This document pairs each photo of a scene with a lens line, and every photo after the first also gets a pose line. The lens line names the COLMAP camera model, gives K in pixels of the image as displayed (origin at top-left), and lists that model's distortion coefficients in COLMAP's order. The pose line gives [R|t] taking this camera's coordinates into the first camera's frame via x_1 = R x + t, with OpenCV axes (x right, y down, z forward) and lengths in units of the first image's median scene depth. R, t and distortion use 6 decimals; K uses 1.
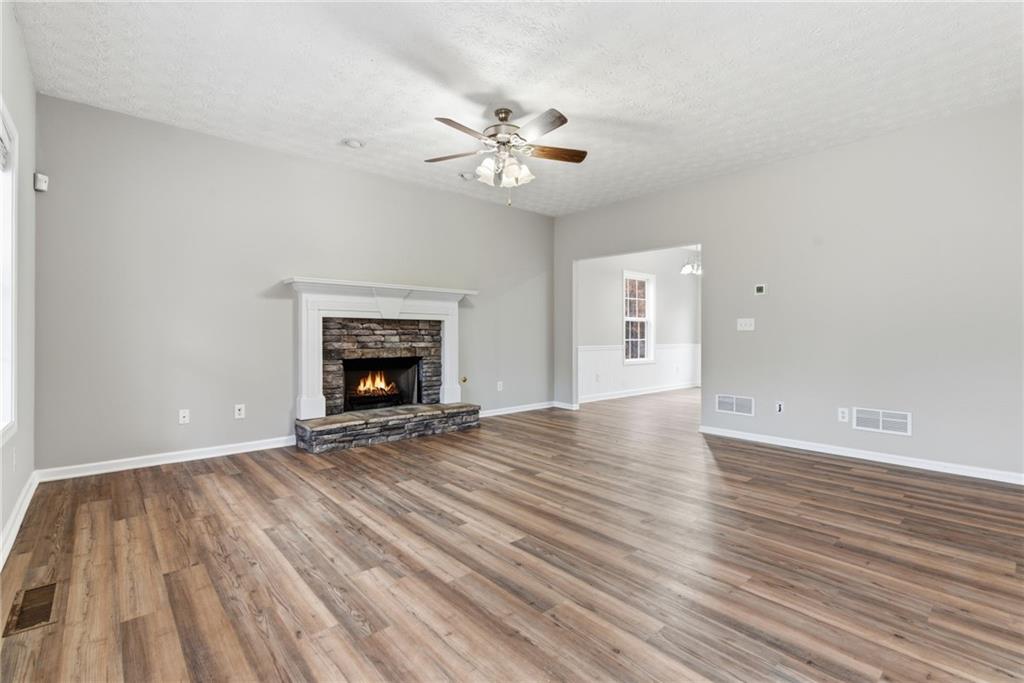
lens RADIAL K [[480.5, 0, 517.7], [0, 480.5, 338.5], [0, 0, 1]] dist [0.000891, 0.000167]
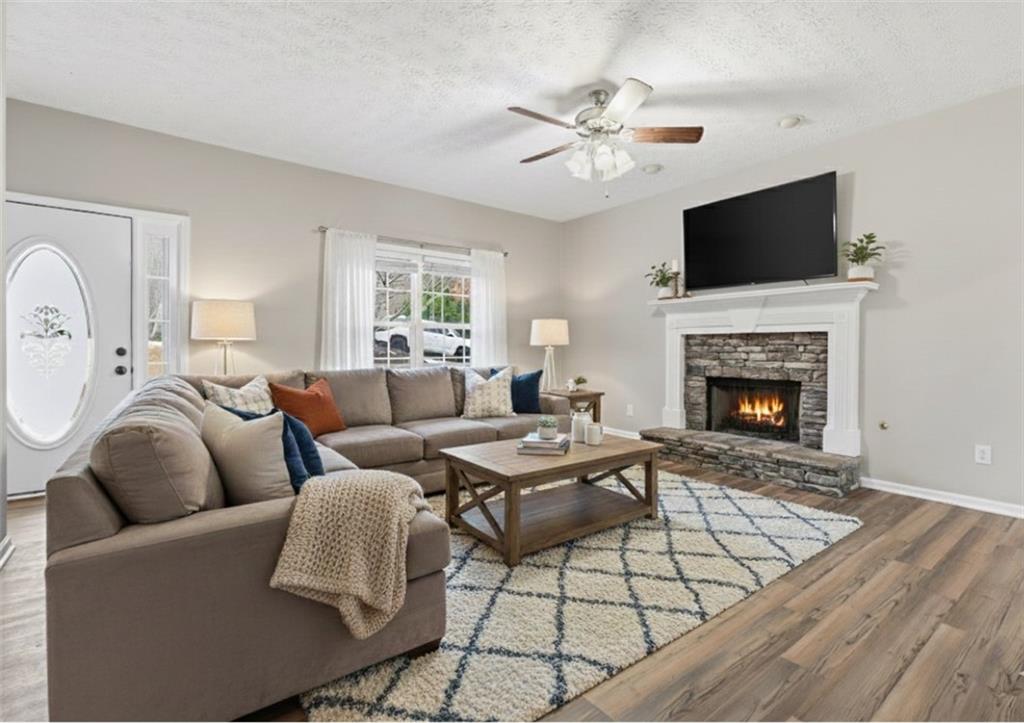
lens RADIAL K [[462.2, 0, 515.6], [0, 462.2, 357.3], [0, 0, 1]] dist [0.000157, 0.000003]
pose [[-0.071393, 0.007591, -0.997419, 0.573253], [-0.024507, 0.999656, 0.009362, 0.004772], [0.997147, 0.025112, -0.071182, 0.637023]]
